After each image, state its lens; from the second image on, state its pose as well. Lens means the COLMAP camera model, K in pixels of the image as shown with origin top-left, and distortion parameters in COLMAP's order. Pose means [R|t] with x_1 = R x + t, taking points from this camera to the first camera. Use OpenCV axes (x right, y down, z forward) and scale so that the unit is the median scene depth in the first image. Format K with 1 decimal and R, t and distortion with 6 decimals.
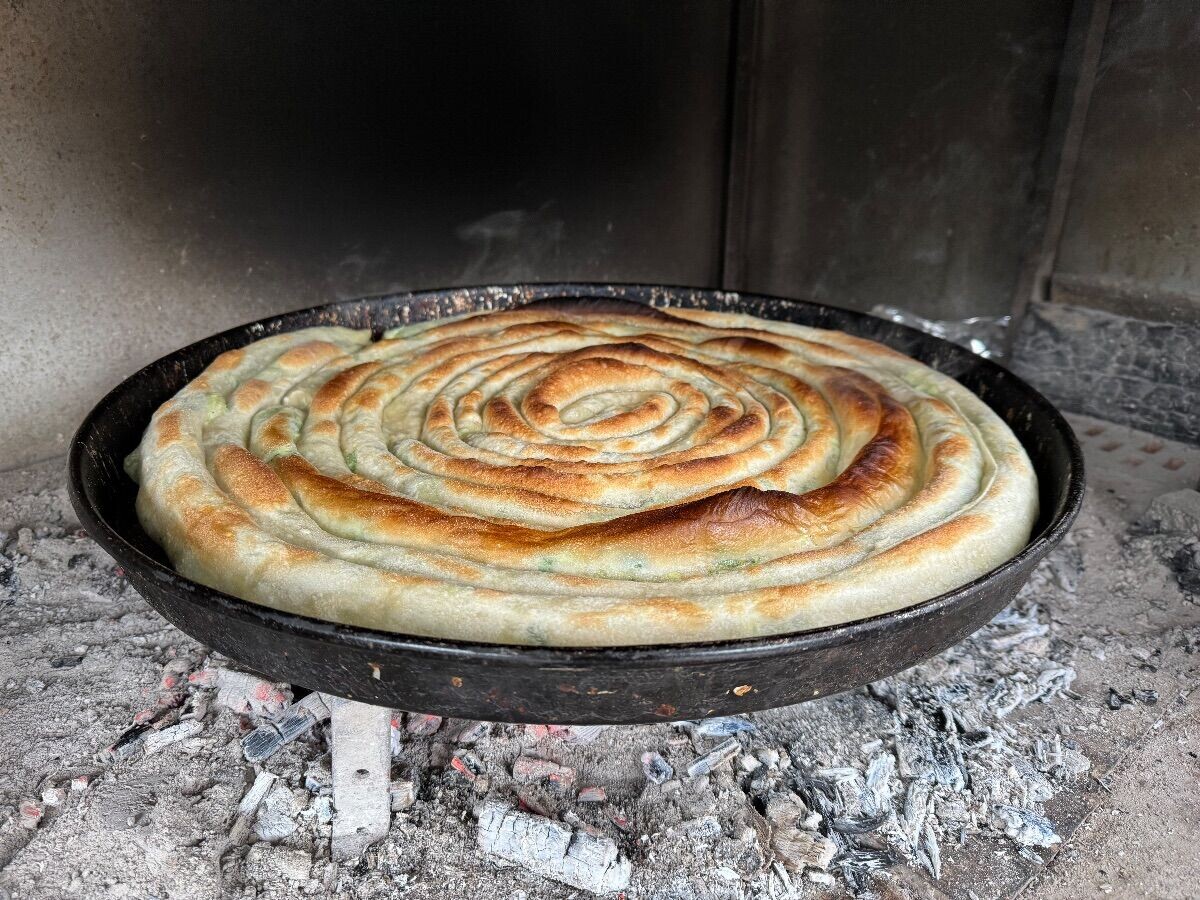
lens RADIAL K [[842.4, 0, 620.2], [0, 842.4, 462.3], [0, 0, 1]] dist [0.071751, -0.111937]
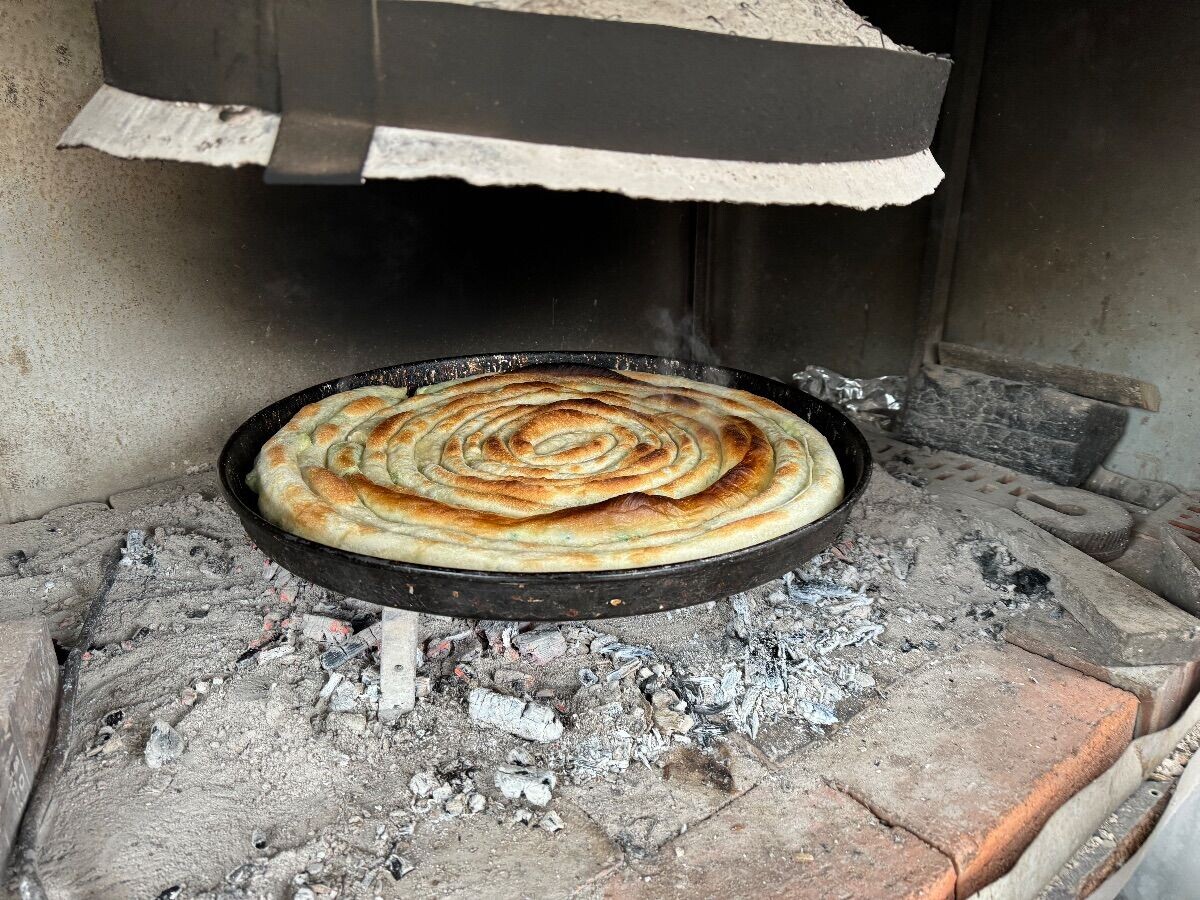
lens RADIAL K [[831.1, 0, 600.0], [0, 831.1, 450.0], [0, 0, 1]] dist [0.116940, -0.206875]
pose [[0.998864, 0.006421, -0.047223, 0.119700], [-0.009377, 0.997992, -0.062644, 0.038656], [0.046726, 0.063016, 0.996918, -0.473694]]
